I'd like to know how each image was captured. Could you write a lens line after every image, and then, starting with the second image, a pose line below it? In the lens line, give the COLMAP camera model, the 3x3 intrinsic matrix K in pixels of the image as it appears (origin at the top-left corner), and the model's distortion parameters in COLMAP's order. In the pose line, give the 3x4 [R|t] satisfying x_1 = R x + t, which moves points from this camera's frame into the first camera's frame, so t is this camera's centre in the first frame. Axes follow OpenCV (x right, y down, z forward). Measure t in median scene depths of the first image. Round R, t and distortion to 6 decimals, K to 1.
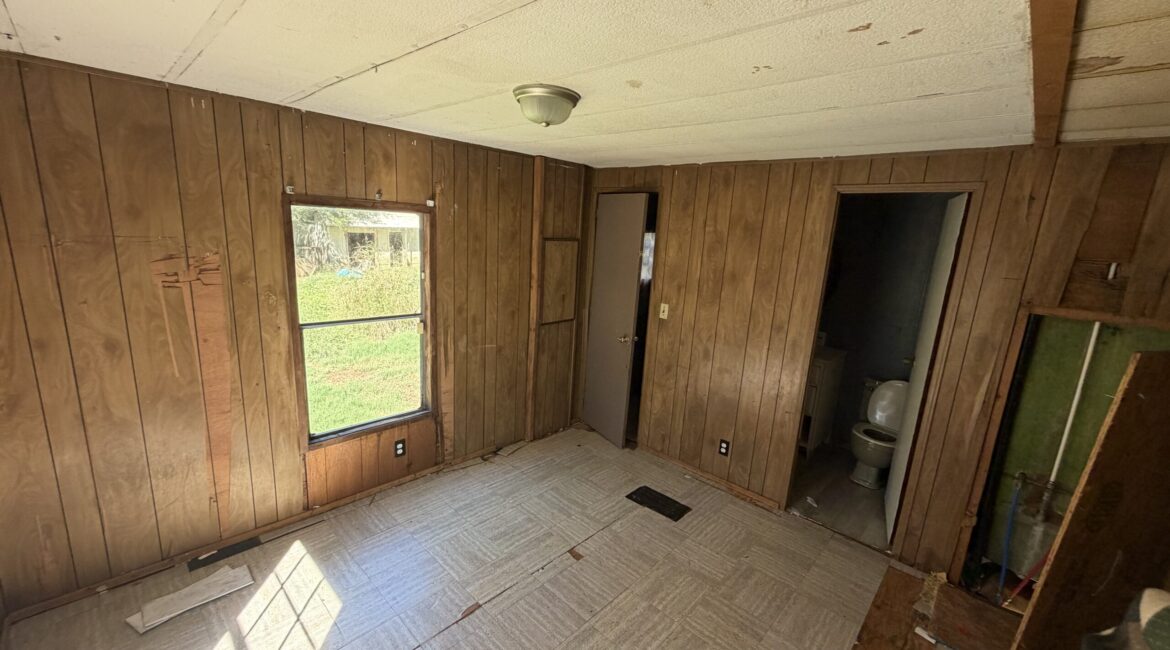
lens RADIAL K [[468.1, 0, 586.0], [0, 468.1, 331.5], [0, 0, 1]] dist [0.003834, 0.000161]
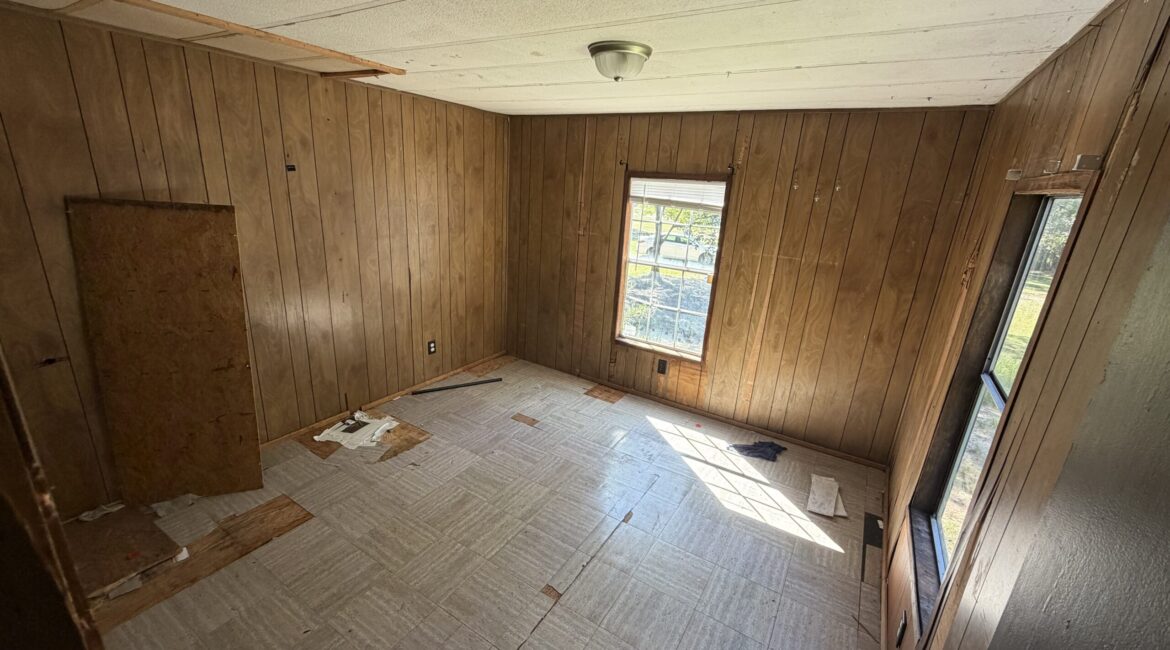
lens RADIAL K [[468.1, 0, 589.6], [0, 468.1, 318.8], [0, 0, 1]] dist [0.003834, 0.000161]
pose [[-0.971244, -0.055423, -0.231546, 0.142185], [-0.161860, 0.866923, 0.471431, -0.362339], [0.174605, 0.495352, -0.850964, 1.645256]]
